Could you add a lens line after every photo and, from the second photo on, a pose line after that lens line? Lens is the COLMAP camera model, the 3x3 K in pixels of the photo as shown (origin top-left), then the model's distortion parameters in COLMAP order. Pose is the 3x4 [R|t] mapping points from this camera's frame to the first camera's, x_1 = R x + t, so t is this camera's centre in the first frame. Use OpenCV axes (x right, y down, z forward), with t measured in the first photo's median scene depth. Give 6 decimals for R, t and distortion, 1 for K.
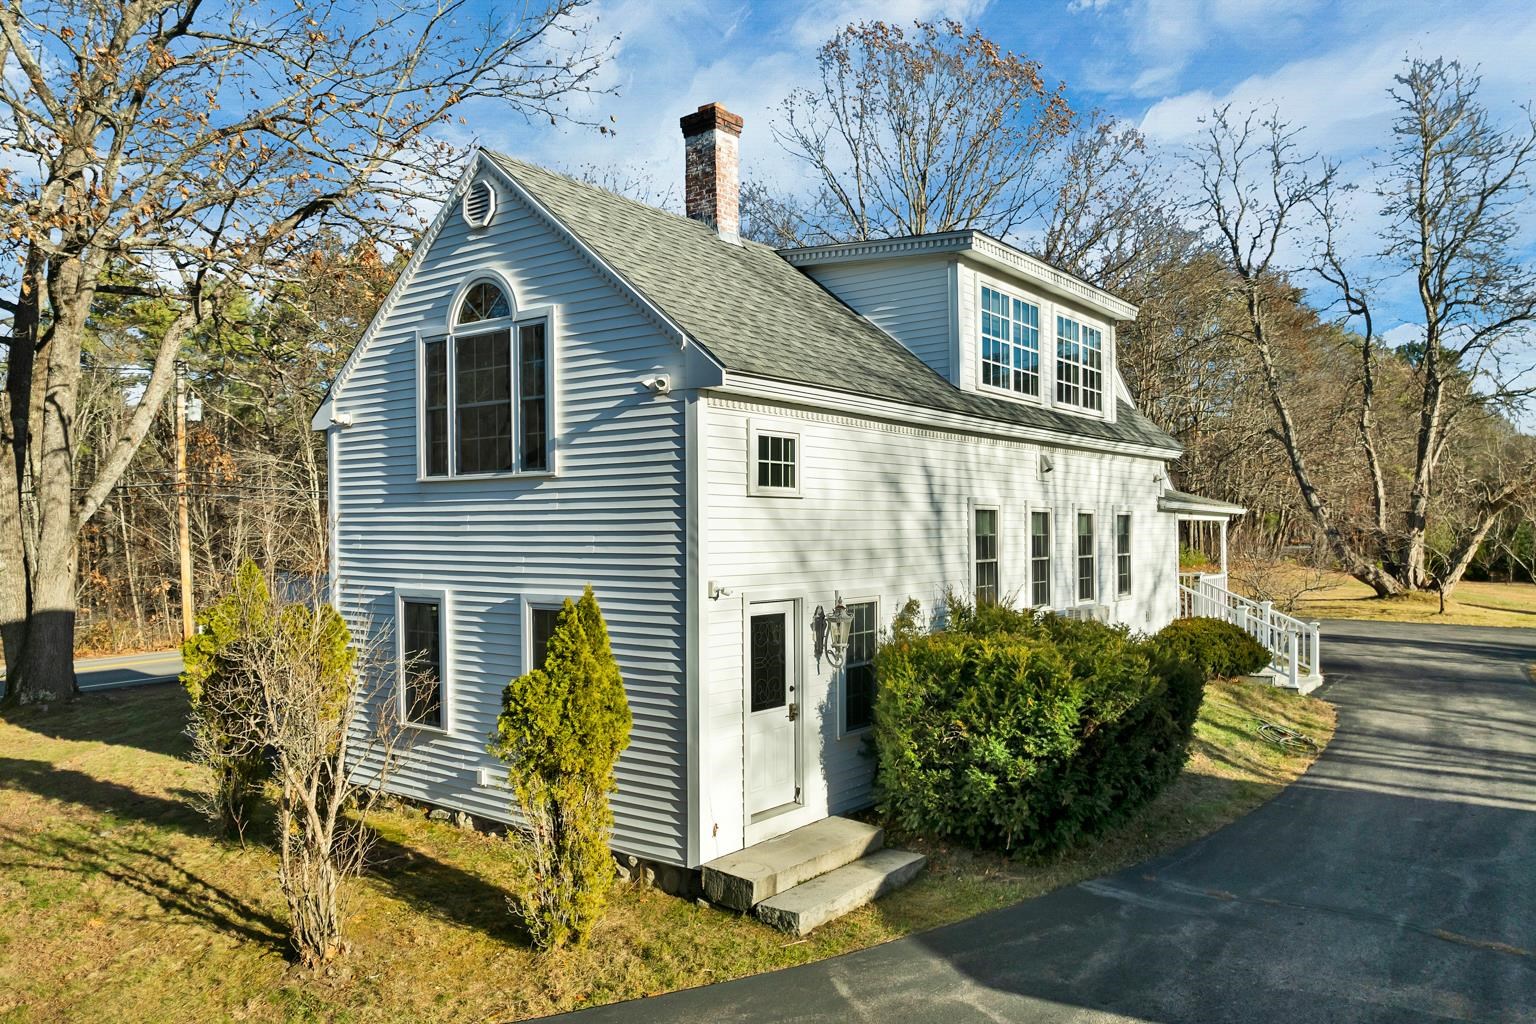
lens RADIAL K [[1099.7, 0, 768.0], [0, 1099.7, 512.0], [0, 0, 1]] dist [-0.031399, 0.004849]
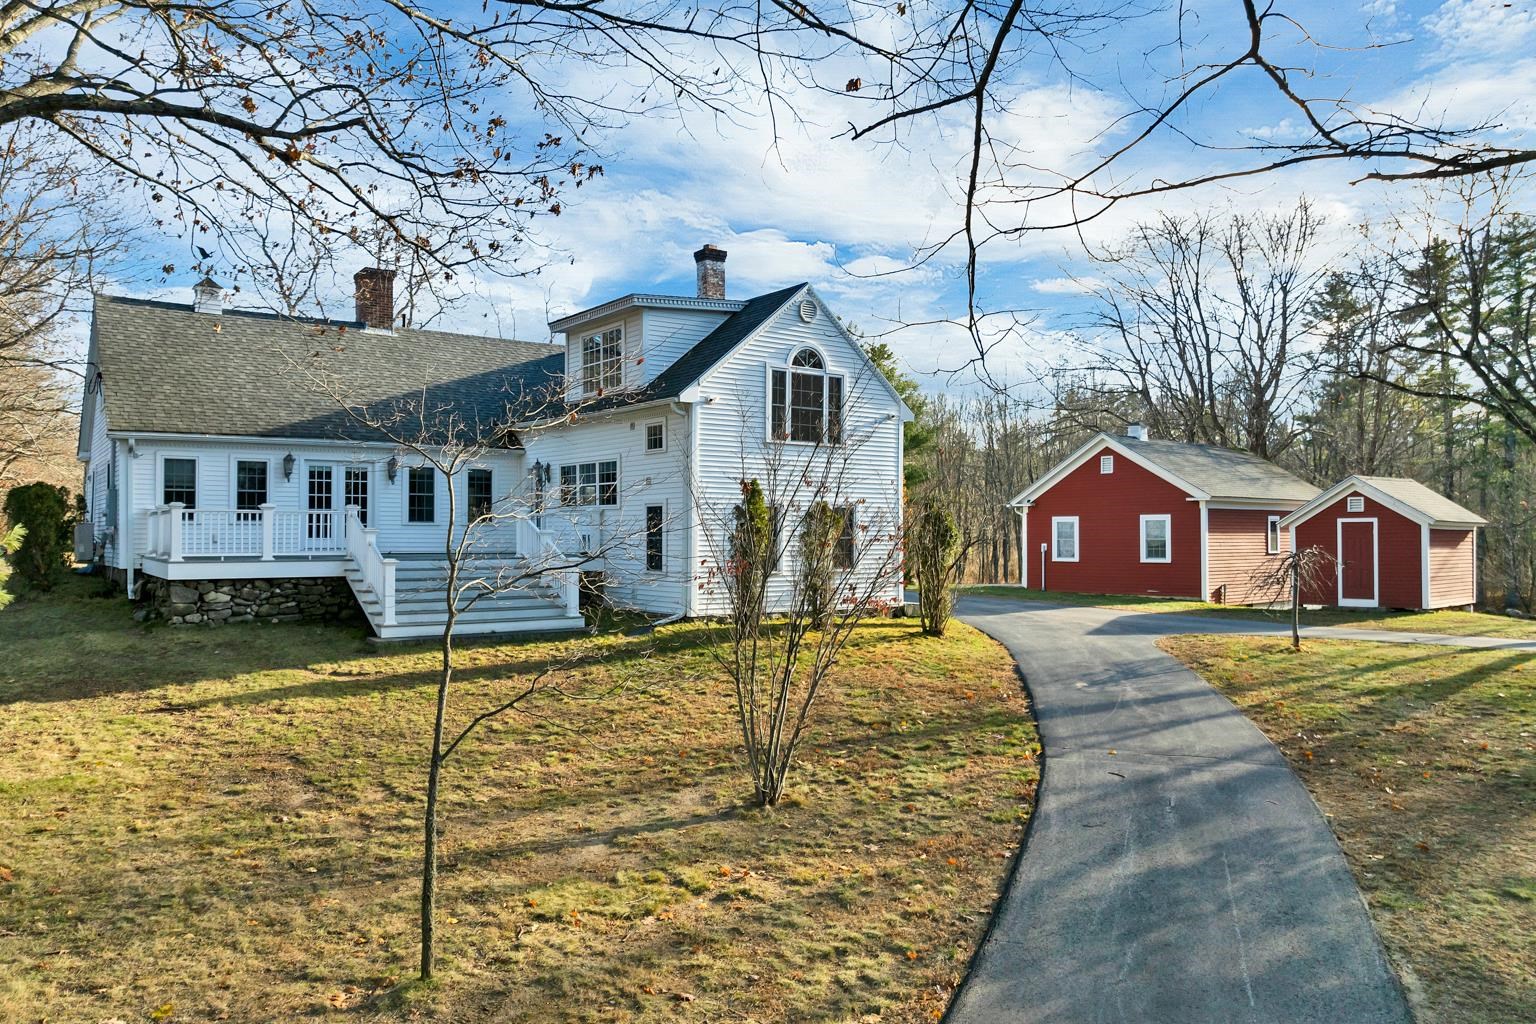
lens RADIAL K [[1104.9, 0, 768.0], [0, 1104.9, 512.0], [0, 0, 1]] dist [-0.013544, -0.057895]
pose [[0.263683, 0.019851, 0.964405, -2.294208], [-0.019172, 0.999699, -0.015336, 0.129998], [-0.964419, -0.014445, 0.263984, 0.527107]]
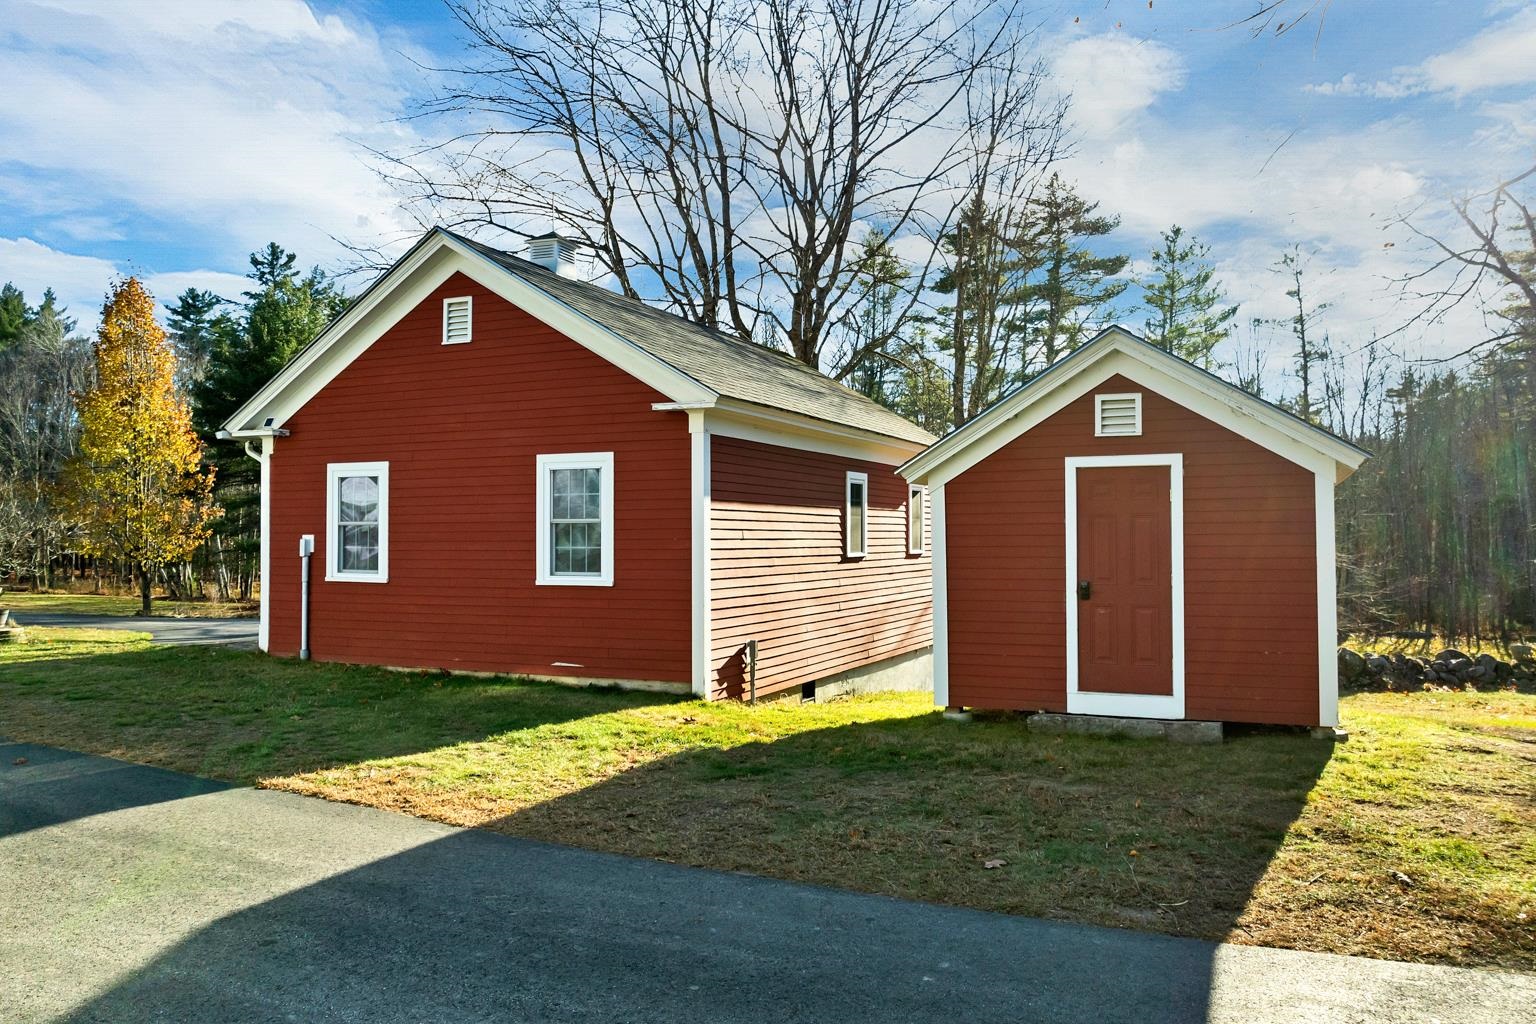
lens RADIAL K [[1099.7, 0, 768.0], [0, 1099.7, 512.0], [0, 0, 1]] dist [-0.031399, 0.004849]
pose [[-0.146387, 0.021559, 0.988992, -0.213725], [-0.020704, 0.999477, -0.024852, 0.151733], [-0.989011, -0.024114, -0.145864, 0.269669]]
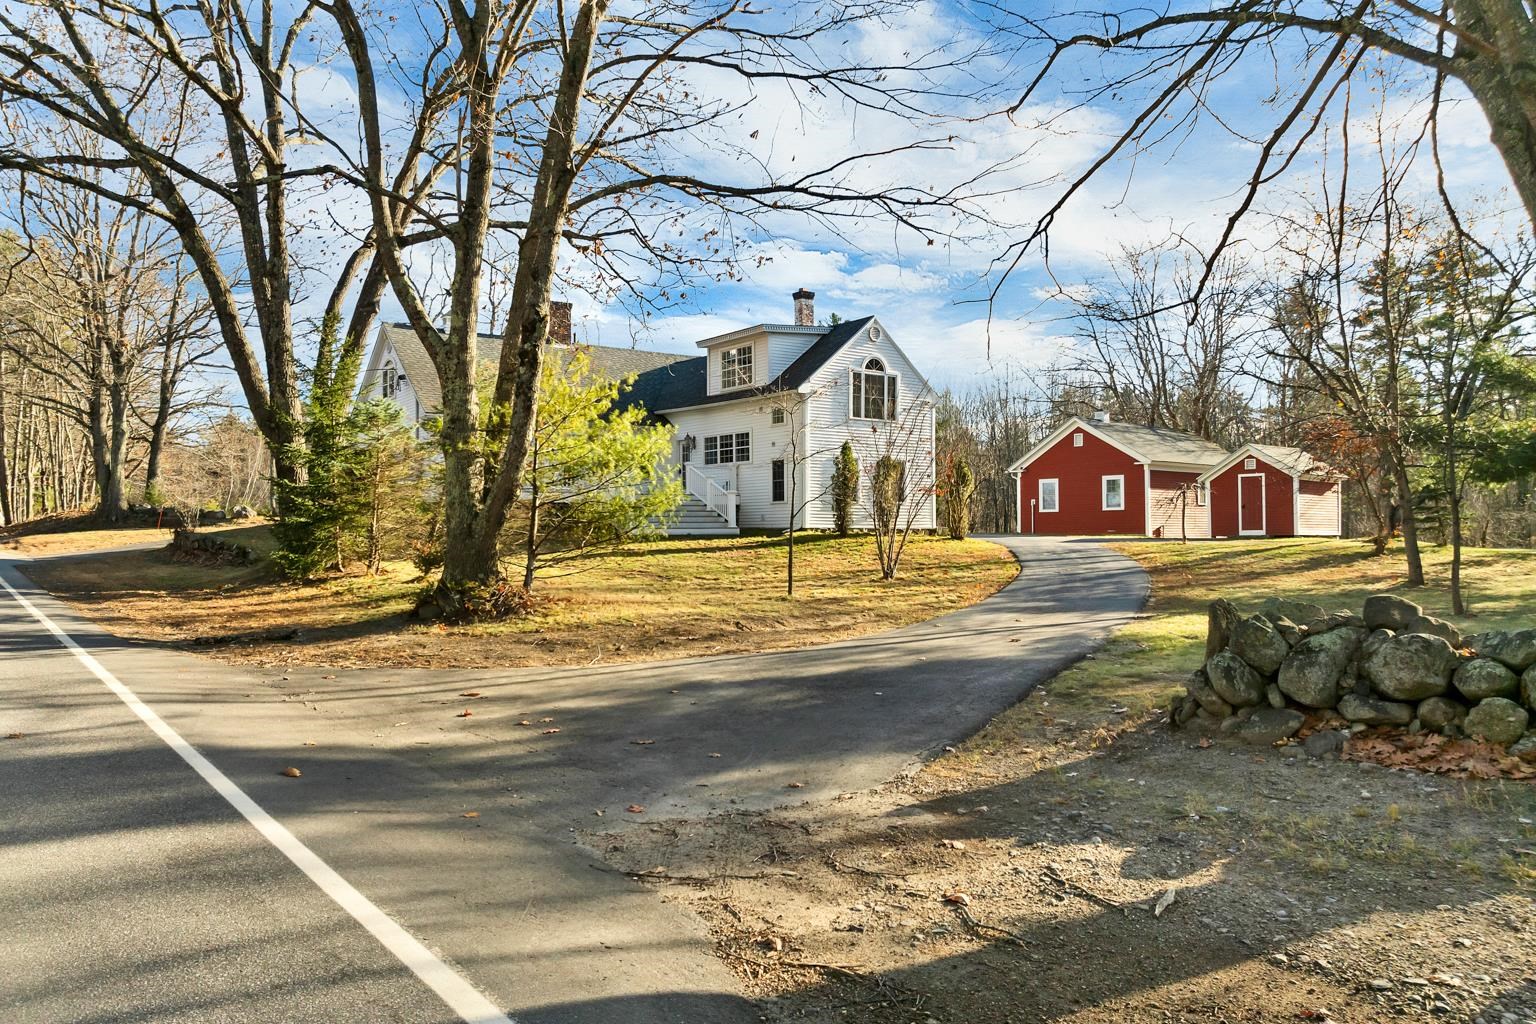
lens RADIAL K [[1104.9, 0, 768.0], [0, 1104.9, 512.0], [0, 0, 1]] dist [-0.013544, -0.057895]
pose [[0.266209, 0.019111, 0.963726, -3.453432], [-0.014303, 0.999772, -0.015875, 0.292384], [-0.963809, -0.009558, 0.266421, 0.446027]]
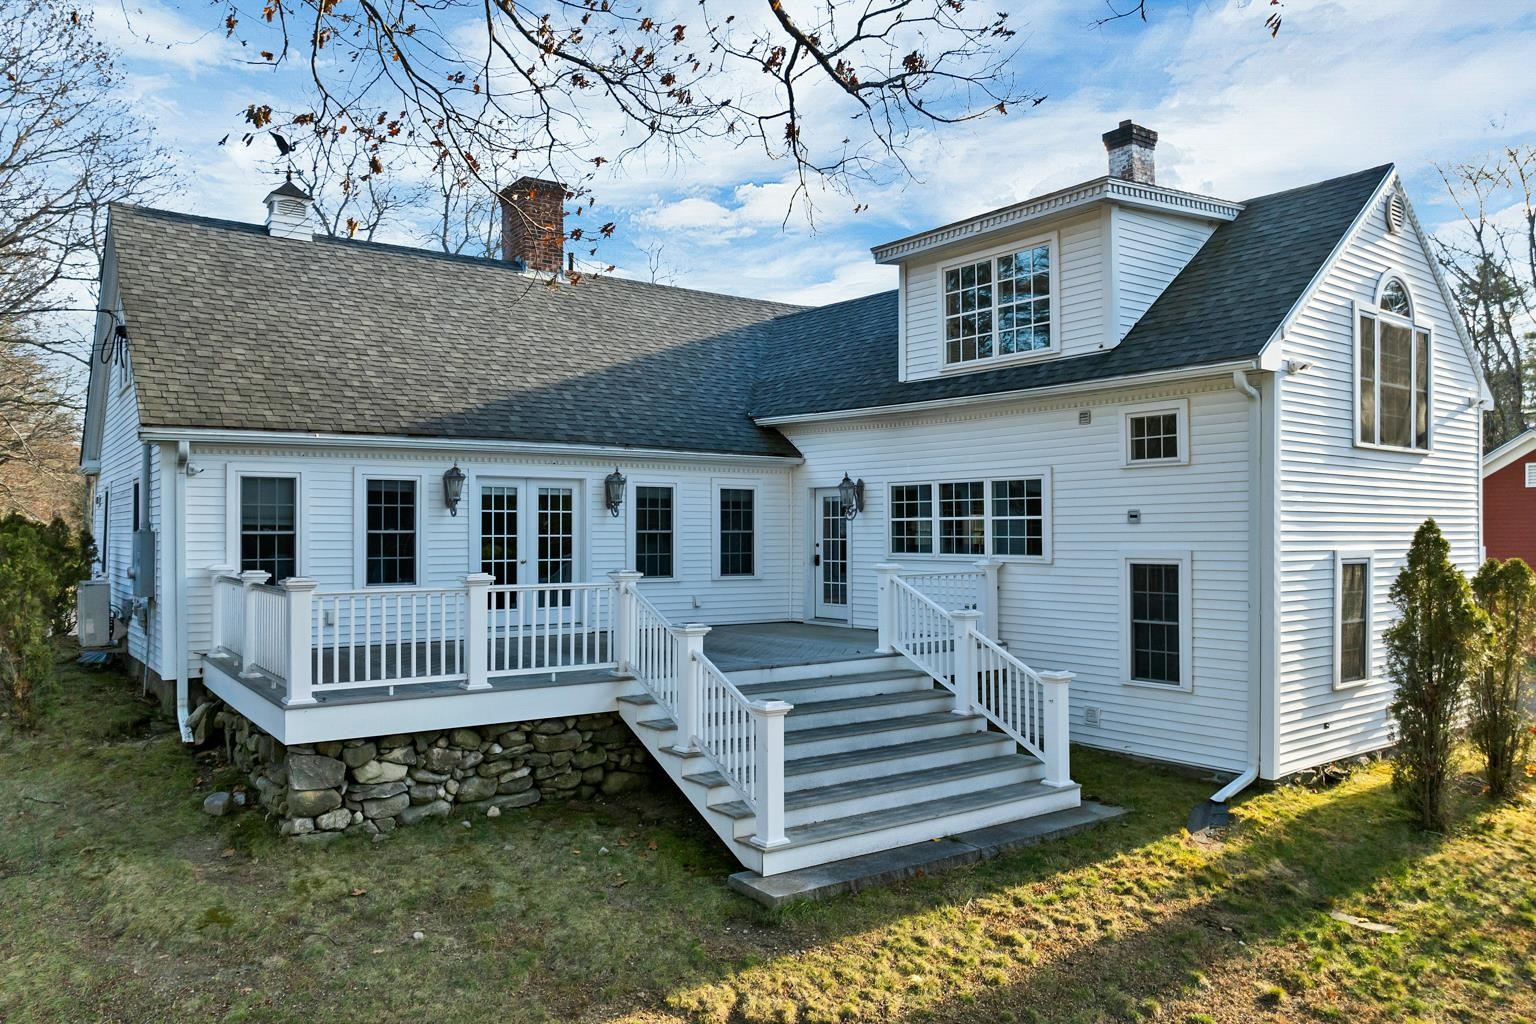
lens RADIAL K [[1104.9, 0, 768.0], [0, 1104.9, 512.0], [0, 0, 1]] dist [-0.013544, -0.057895]
pose [[0.262480, 0.017606, 0.964777, -1.558285], [-0.016782, 0.999766, -0.013678, 0.061903], [-0.964792, -0.012601, 0.262714, 1.348456]]
